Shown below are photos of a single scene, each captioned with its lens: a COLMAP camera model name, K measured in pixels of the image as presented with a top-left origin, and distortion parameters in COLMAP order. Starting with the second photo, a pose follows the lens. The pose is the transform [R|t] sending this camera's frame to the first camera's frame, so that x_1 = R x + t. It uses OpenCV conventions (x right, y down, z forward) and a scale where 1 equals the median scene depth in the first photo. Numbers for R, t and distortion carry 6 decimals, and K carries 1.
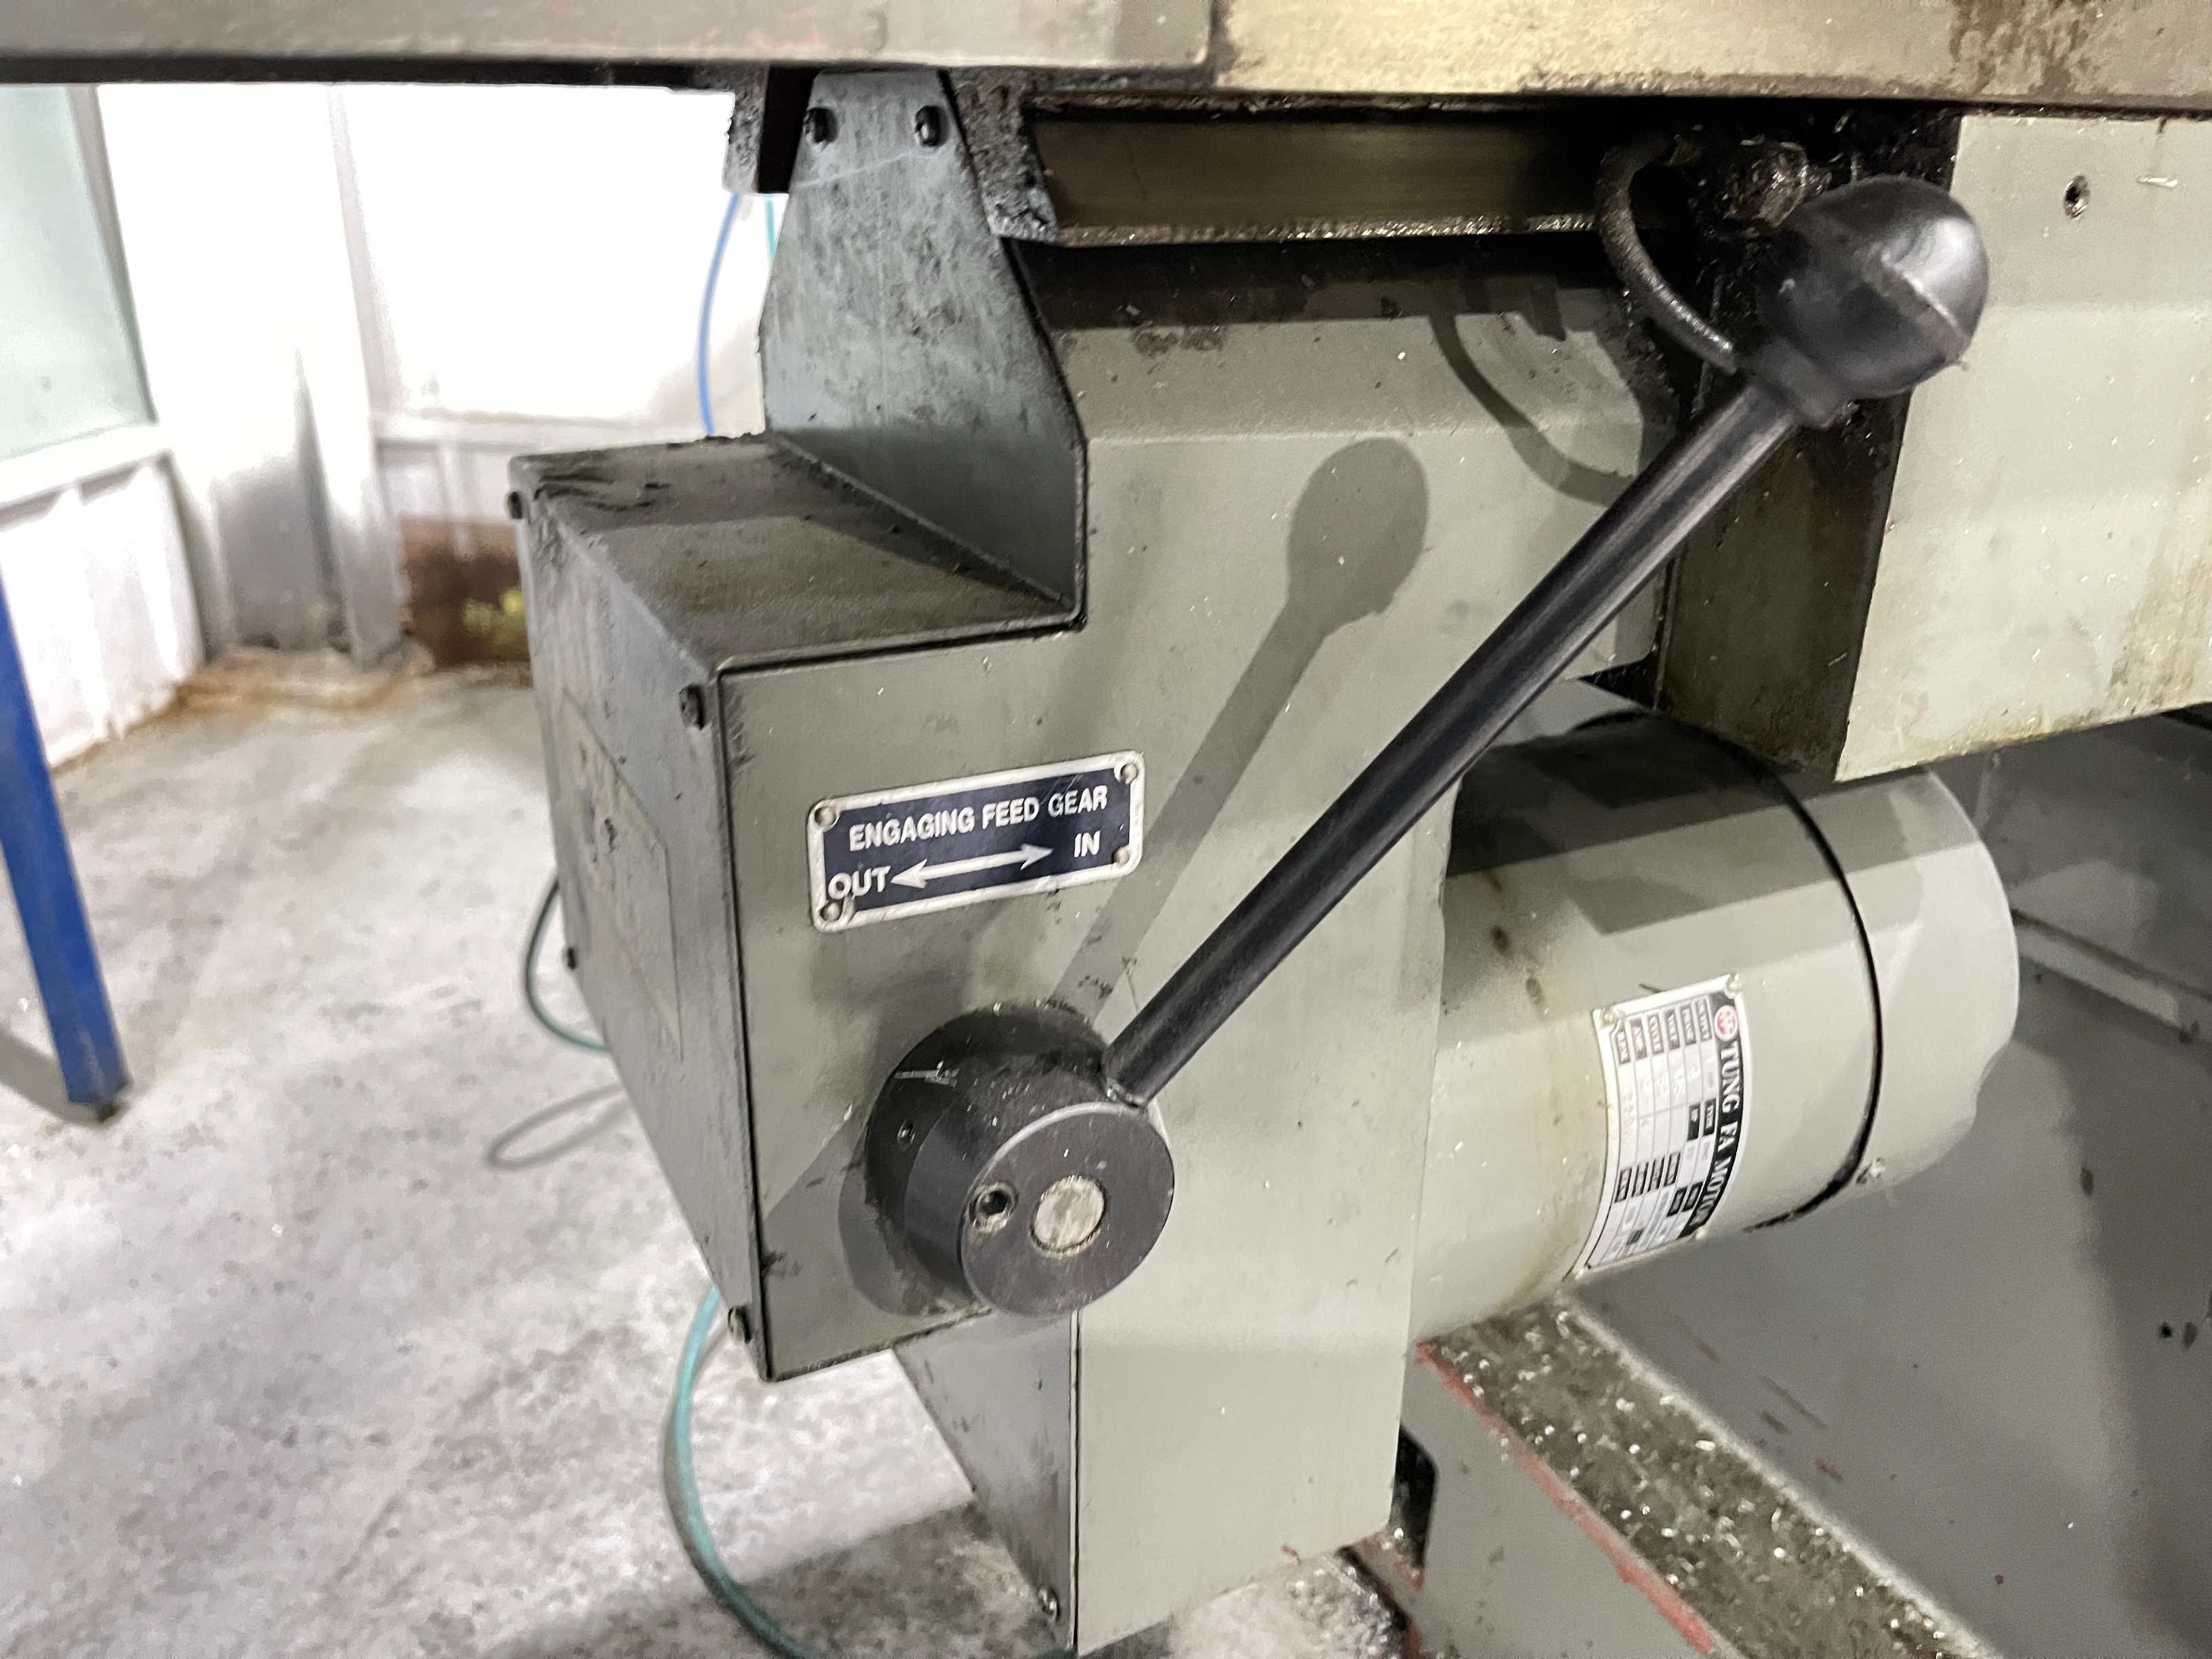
lens RADIAL K [[1678.8, 0, 1102.9], [0, 1678.8, 812.6], [0, 0, 1]] dist [0.115342, -0.159833]
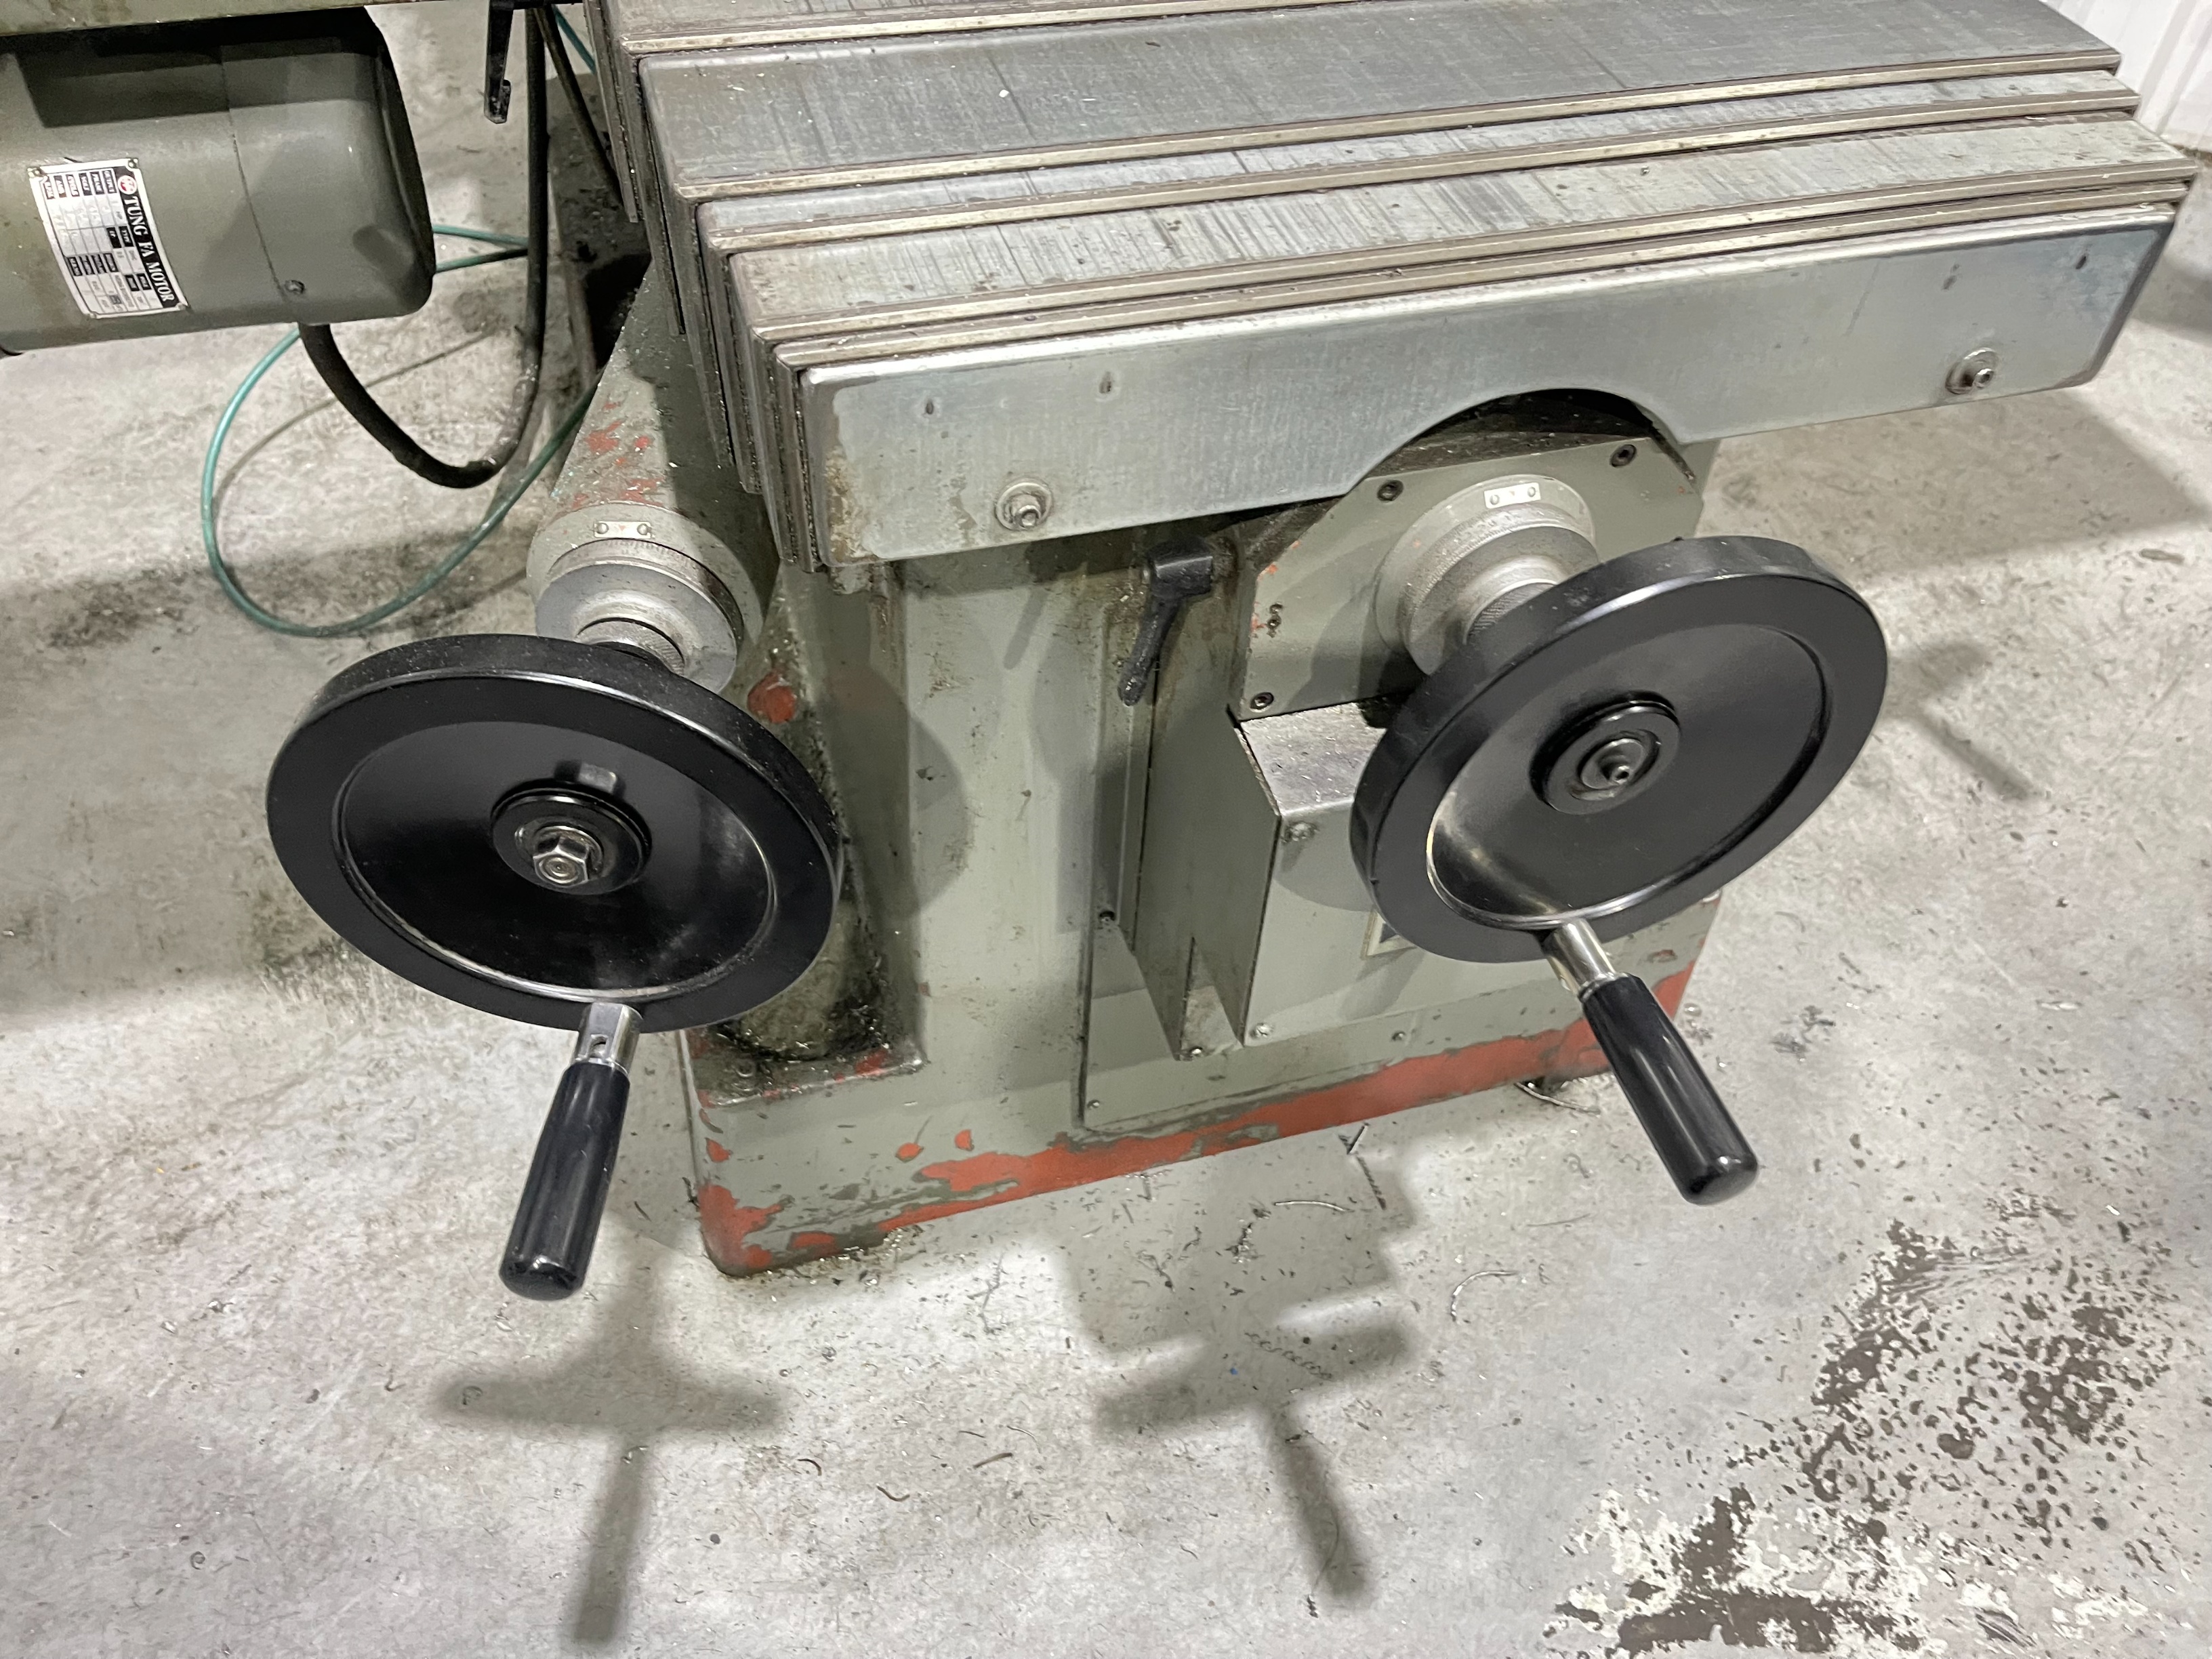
lens RADIAL K [[1678.8, 0, 1102.9], [0, 1678.8, 812.6], [0, 0, 1]] dist [0.115342, -0.159833]
pose [[0.984657, 0.151533, -0.086536, 0.716418], [-0.102103, 0.902457, 0.418505, -0.063261], [0.141513, -0.403248, 0.904083, -0.347320]]
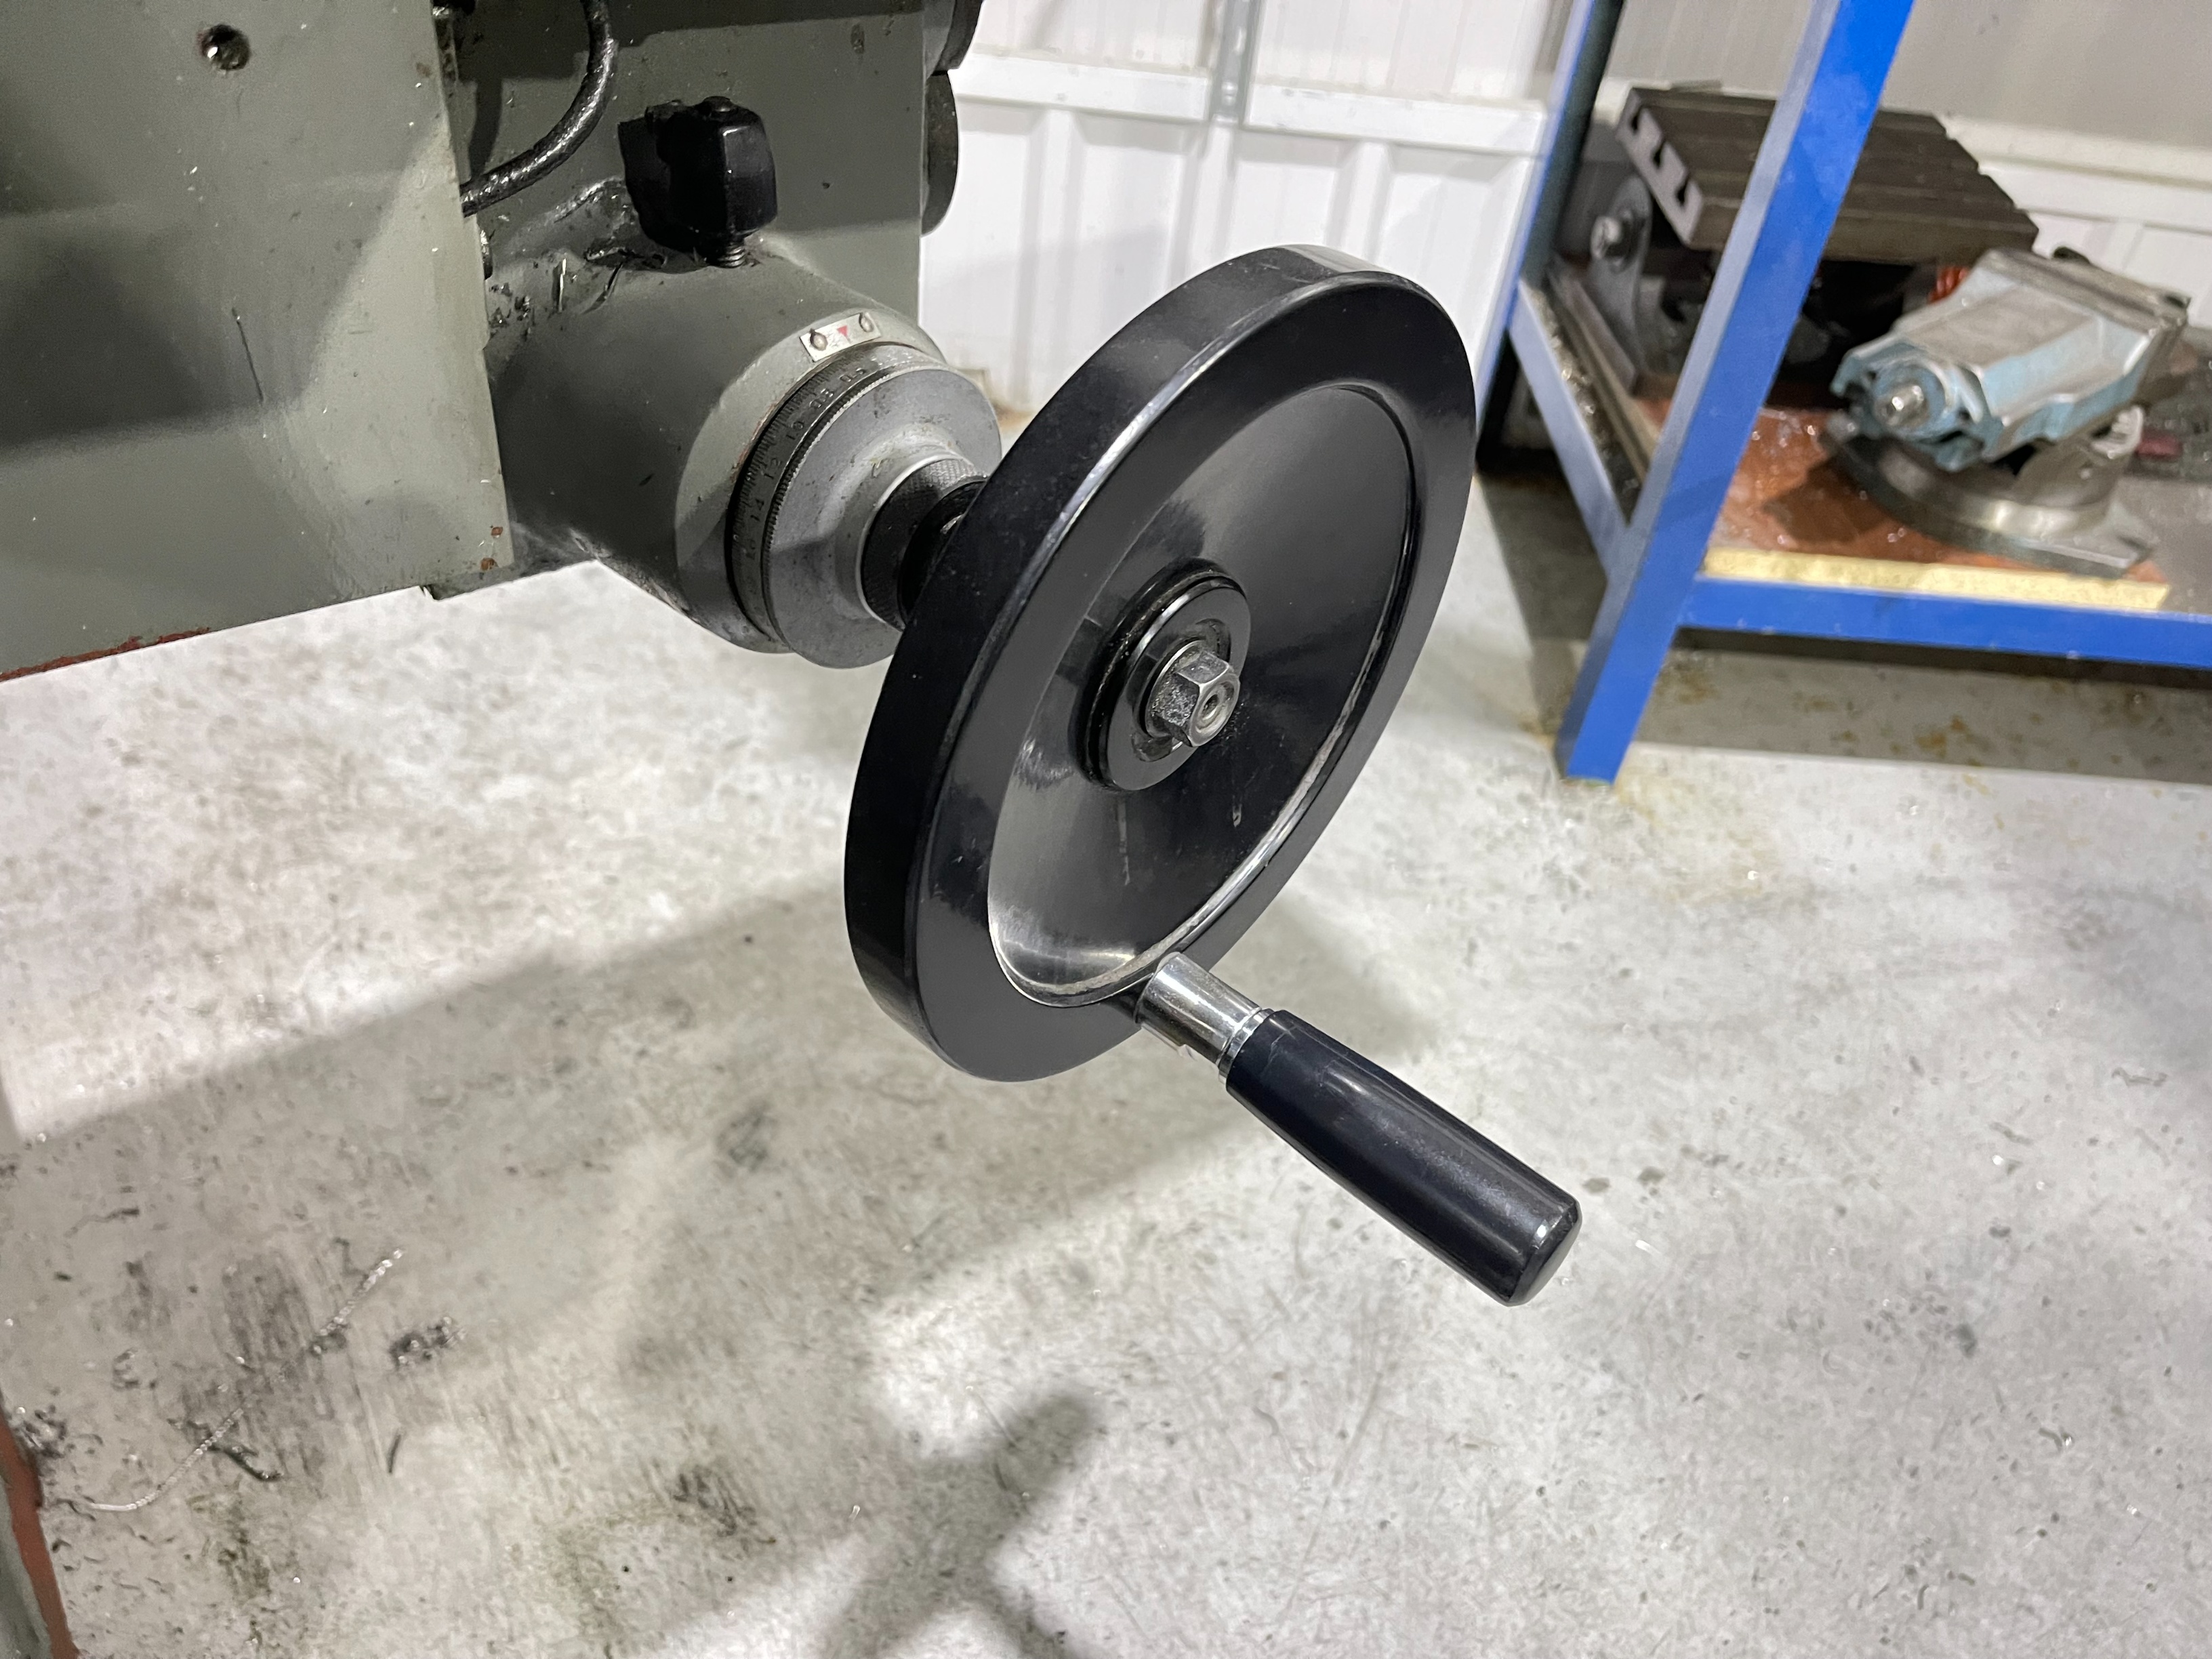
lens RADIAL K [[1719.7, 0, 1113.4], [0, 1719.7, 837.0], [0, 0, 1]] dist [0.008786, -0.002252]
pose [[0.984736, -0.025366, 0.172197, 1.197902], [-0.033090, 0.943999, 0.328284, -0.253635], [-0.170881, -0.328971, 0.928750, 0.425788]]
